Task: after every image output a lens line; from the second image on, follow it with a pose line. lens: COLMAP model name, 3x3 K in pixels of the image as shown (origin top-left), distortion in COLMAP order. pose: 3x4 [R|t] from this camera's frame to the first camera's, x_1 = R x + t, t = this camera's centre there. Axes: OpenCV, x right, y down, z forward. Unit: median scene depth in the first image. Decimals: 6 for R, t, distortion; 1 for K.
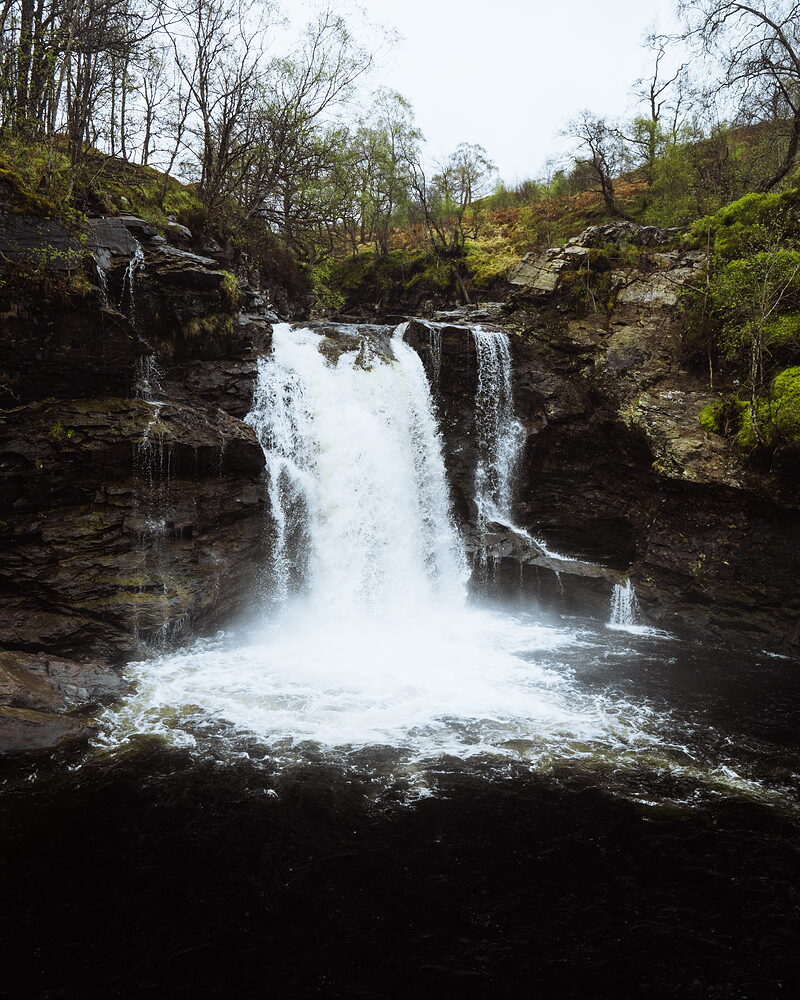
lens RADIAL K [[895.6, 0, 430.2], [0, 895.6, 560.0], [0, 0, 1]] dist [-0.020702, -0.013687]
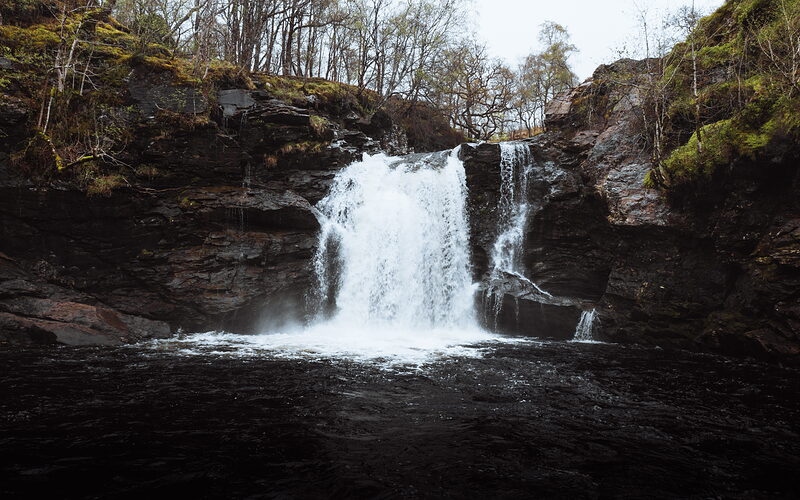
lens RADIAL K [[662.9, 0, 397.9], [0, 662.9, 261.9], [0, 0, 1]] dist [0.005159, 0.001140]
pose [[0.915953, -0.043967, -0.398869, 0.359918], [-0.033308, 0.982220, -0.184757, 0.149058], [0.399901, 0.182514, 0.898203, 0.020392]]
